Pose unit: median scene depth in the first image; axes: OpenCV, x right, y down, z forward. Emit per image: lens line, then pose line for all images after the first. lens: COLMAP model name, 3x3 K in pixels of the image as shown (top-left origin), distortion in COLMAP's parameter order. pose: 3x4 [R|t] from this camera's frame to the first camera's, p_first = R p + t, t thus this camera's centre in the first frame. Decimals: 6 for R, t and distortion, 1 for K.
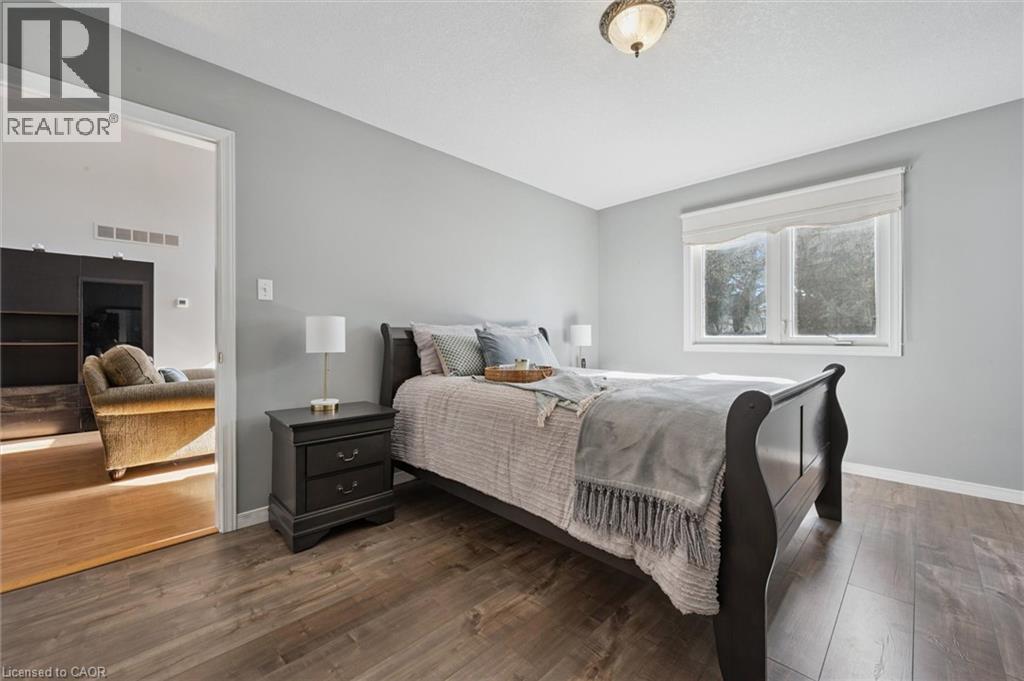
lens RADIAL K [[407.4, 0, 517.3], [0, 407.4, 335.9], [0, 0, 1]] dist [-0.005173, 0.000383]
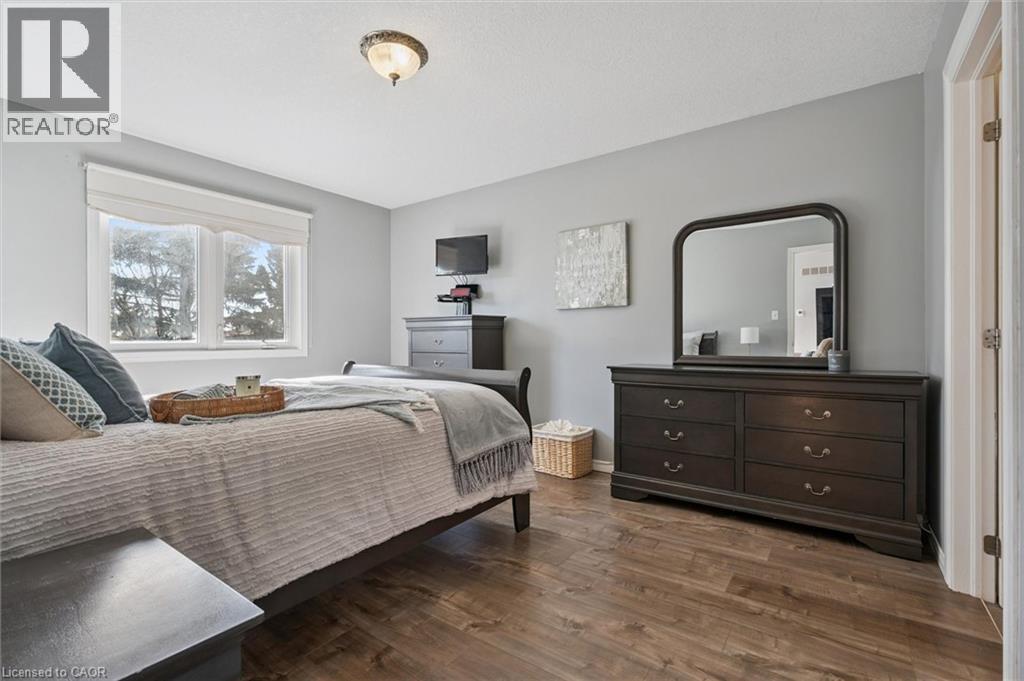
lens RADIAL K [[463.5, 0, 514.9], [0, 463.5, 341.4], [0, 0, 1]] dist [0.002216, 0.000097]
pose [[-0.172830, -0.001600, 0.984950, -0.962143], [0.005673, 0.999980, 0.002619, 0.003410], [-0.984935, 0.006040, -0.172817, 0.868550]]
